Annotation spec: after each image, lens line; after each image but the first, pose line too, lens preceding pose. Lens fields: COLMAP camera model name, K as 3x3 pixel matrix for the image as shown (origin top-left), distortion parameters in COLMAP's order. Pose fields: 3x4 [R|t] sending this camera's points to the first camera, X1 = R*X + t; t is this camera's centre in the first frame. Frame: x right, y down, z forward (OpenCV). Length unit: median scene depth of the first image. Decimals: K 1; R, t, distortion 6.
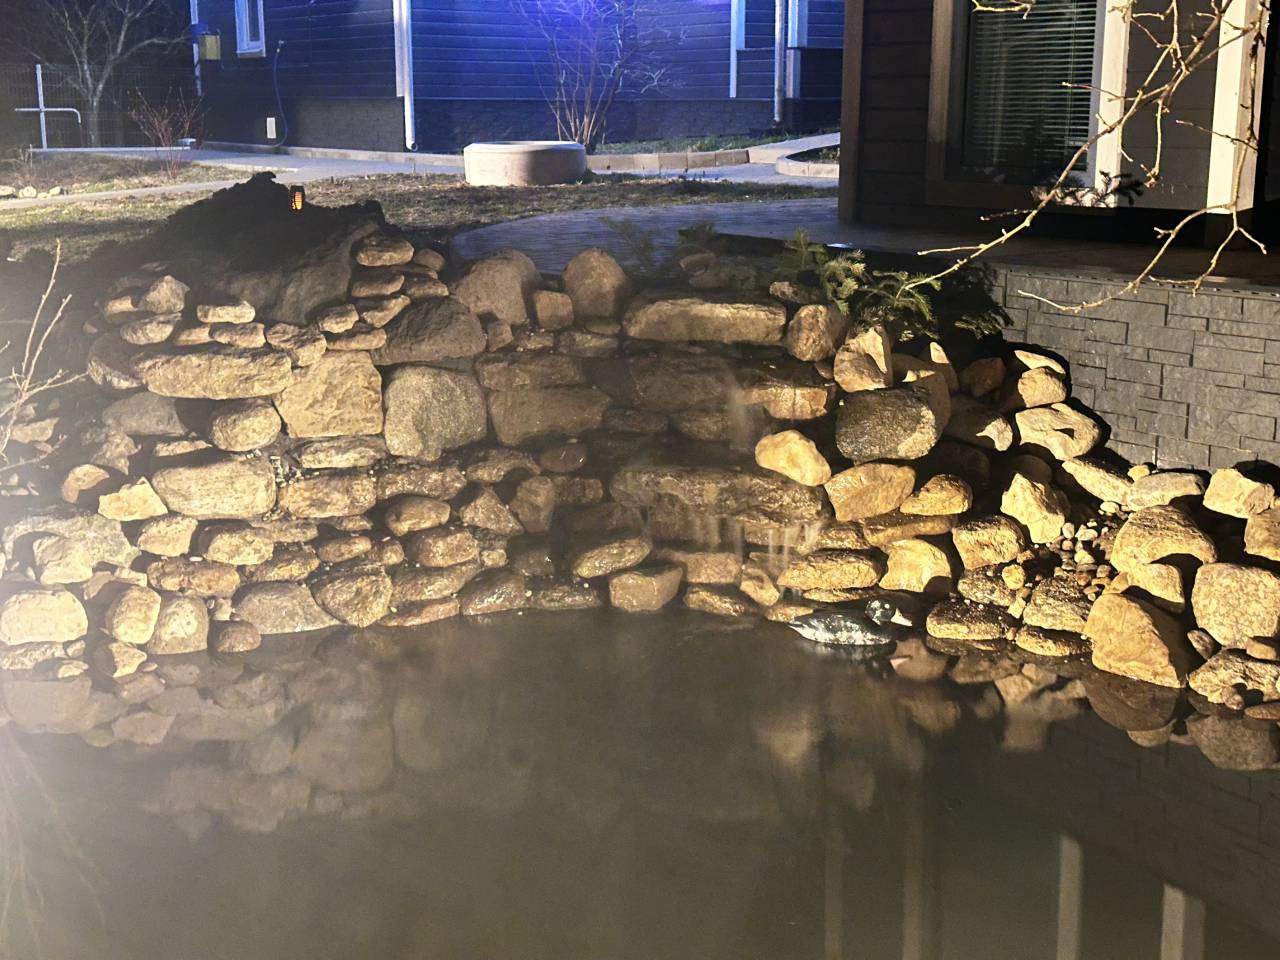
lens RADIAL K [[1771.9, 0, 645.5], [0, 1771.9, 479.2], [0, 0, 1]] dist [0.157629, -0.050613]
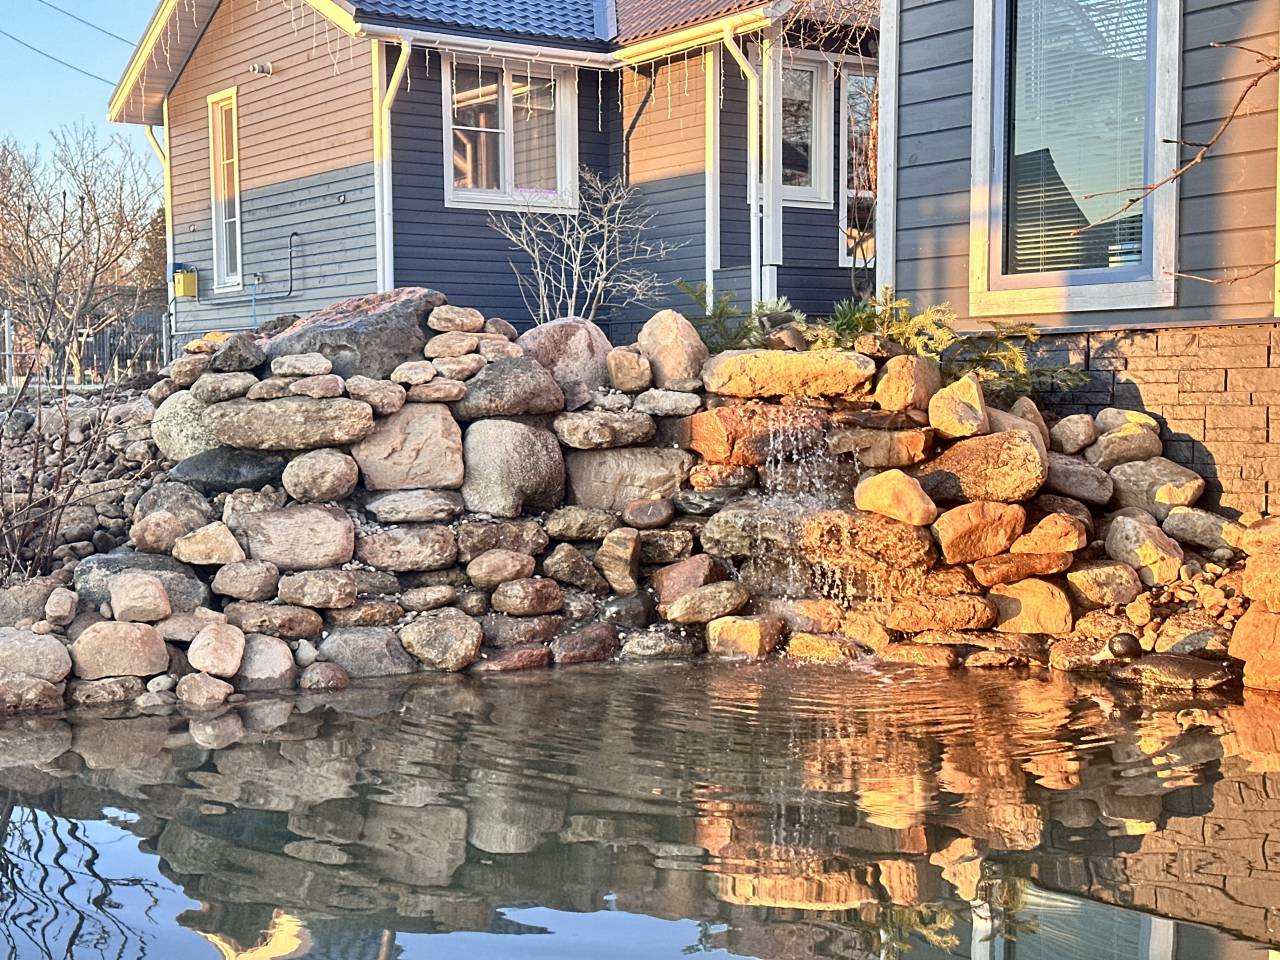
lens RADIAL K [[1773.4, 0, 640.0], [0, 1773.4, 480.0], [0, 0, 1]] dist [0.155321, -0.028723]
pose [[0.999436, -0.009780, 0.032138, -0.085712], [0.014625, 0.987936, -0.154168, 0.124172], [-0.030242, 0.154551, 0.987522, 0.052194]]
